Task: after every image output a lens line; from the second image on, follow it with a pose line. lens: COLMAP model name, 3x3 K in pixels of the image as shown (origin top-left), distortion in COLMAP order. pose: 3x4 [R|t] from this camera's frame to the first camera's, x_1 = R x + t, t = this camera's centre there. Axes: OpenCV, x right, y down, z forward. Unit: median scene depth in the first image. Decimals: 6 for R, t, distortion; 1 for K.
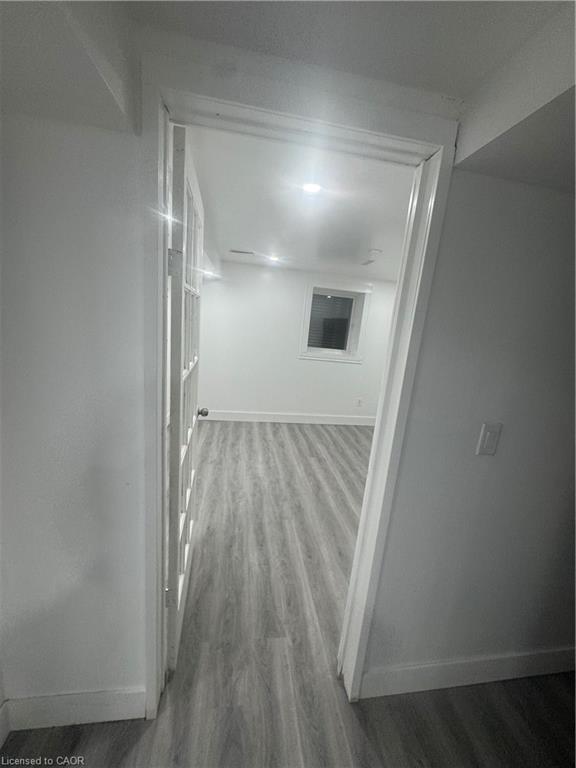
lens RADIAL K [[306.9, 0, 292.8], [0, 306.9, 386.9], [0, 0, 1]] dist [-0.002949, 0.000561]
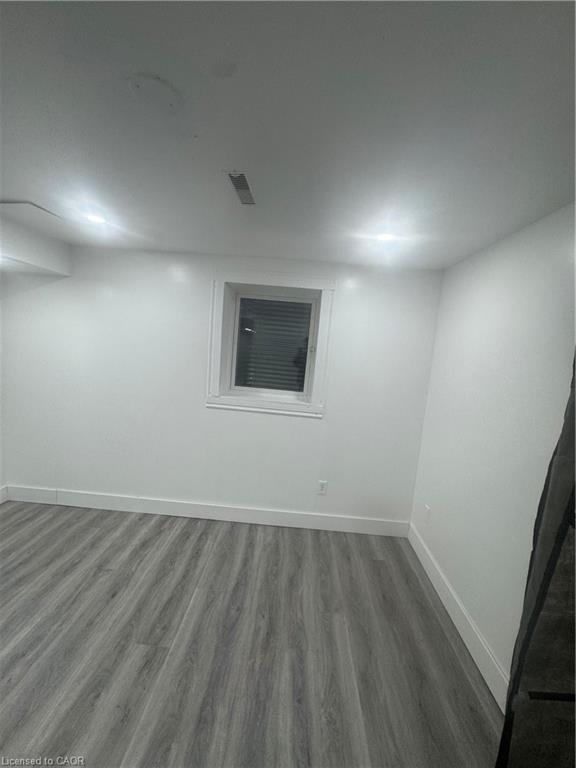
lens RADIAL K [[306.9, 0, 287.1], [0, 306.9, 387.1], [0, 0, 1]] dist [-0.002949, 0.000561]
pose [[0.979317, 0.008564, -0.202150, 0.409599], [-0.028668, 0.994898, -0.096731, -0.114921], [0.200291, 0.100526, 0.974566, 0.682378]]
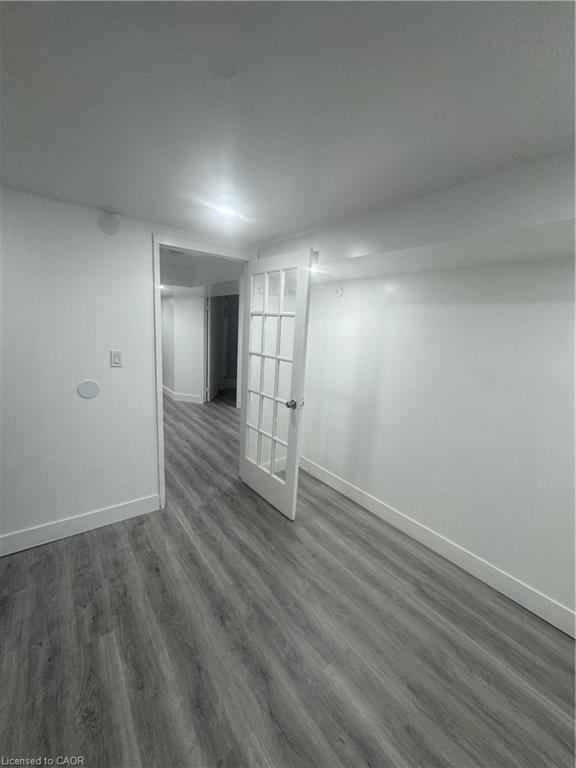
lens RADIAL K [[306.9, 0, 285.8], [0, 306.9, 382.4], [0, 0, 1]] dist [-0.002949, 0.000561]
pose [[-0.877922, -0.052480, -0.475919, 0.198273], [-0.231014, 0.917055, 0.325026, -0.244950], [0.419387, 0.395291, -0.817227, 1.183040]]
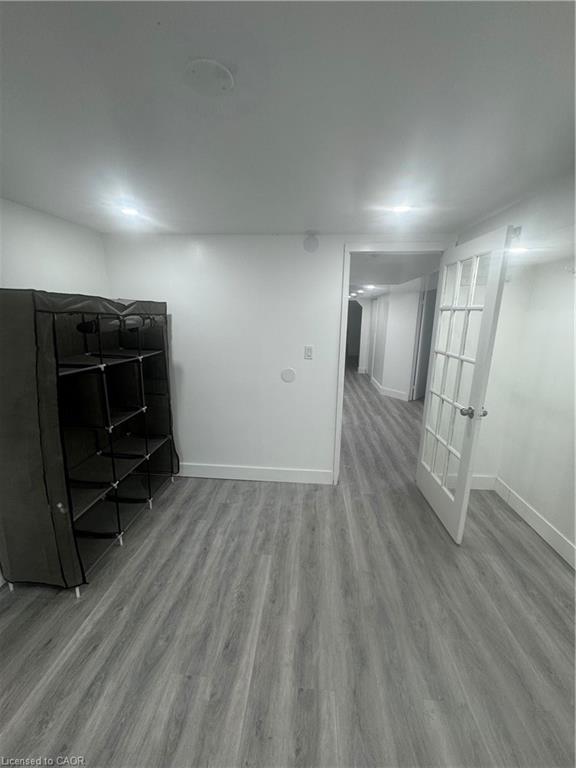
lens RADIAL K [[306.9, 0, 286.1], [0, 306.9, 381.4], [0, 0, 1]] dist [-0.002949, 0.000561]
pose [[-0.964678, -0.150187, 0.216426, 0.063755], [-0.041575, 0.898067, 0.437890, -0.282857], [-0.260130, 0.413425, -0.872589, 1.237375]]
